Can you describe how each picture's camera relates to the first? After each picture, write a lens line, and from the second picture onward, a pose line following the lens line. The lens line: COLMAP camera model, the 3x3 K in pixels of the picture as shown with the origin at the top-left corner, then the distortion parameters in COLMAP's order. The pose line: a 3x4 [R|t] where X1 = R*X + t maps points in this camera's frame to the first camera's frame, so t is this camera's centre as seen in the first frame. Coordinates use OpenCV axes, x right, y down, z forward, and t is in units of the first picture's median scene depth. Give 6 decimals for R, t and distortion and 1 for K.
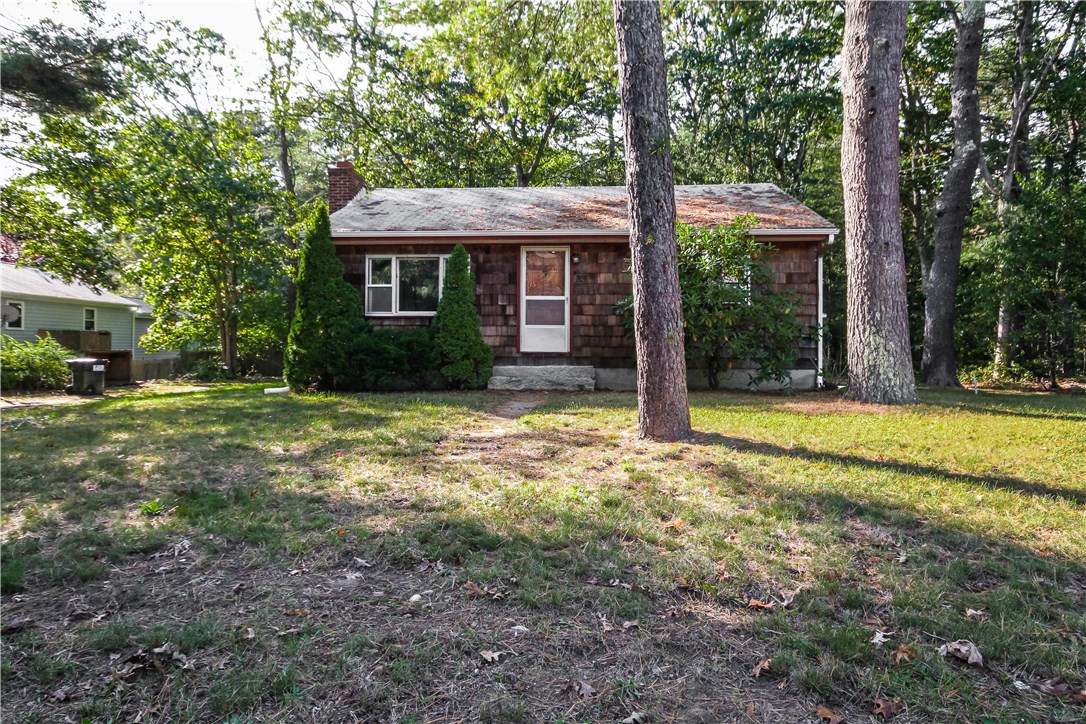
lens RADIAL K [[653.4, 0, 542.8], [0, 653.4, 363.5], [0, 0, 1]] dist [0.049294, 0.001659]
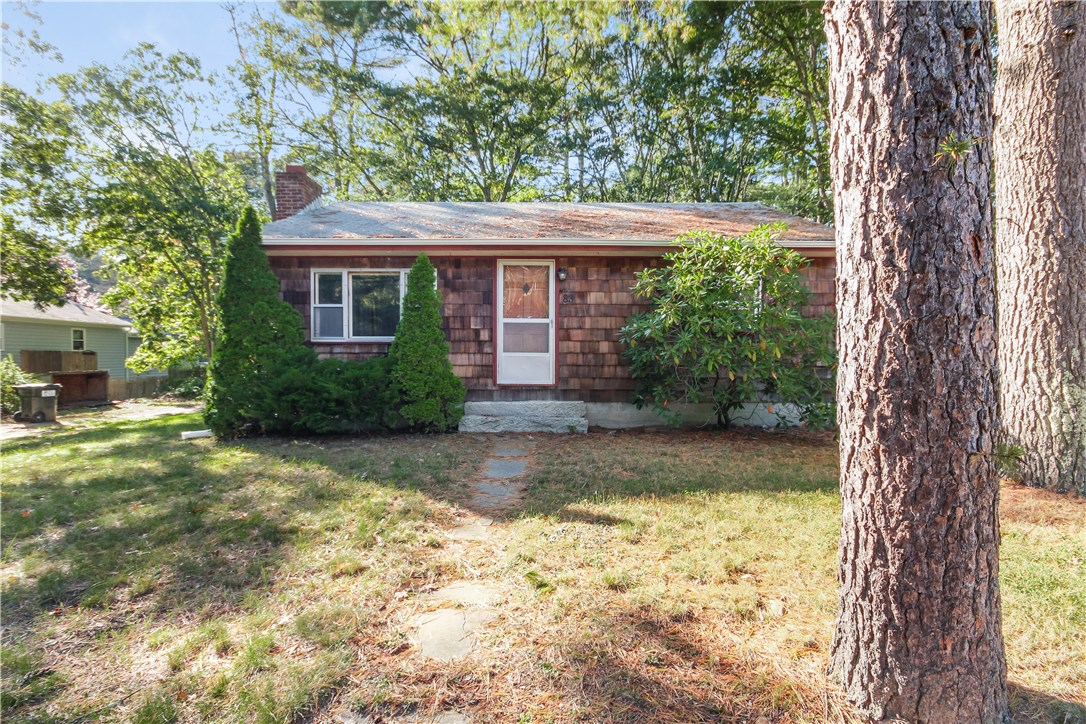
lens RADIAL K [[527.5, 0, 536.2], [0, 527.5, 382.0], [0, 0, 1]] dist [0.009525, -0.000999]
pose [[0.998377, -0.004038, 0.056800, -0.022718], [0.002900, 0.999794, 0.020100, -0.034349], [-0.056870, -0.019903, 0.998183, 0.313127]]
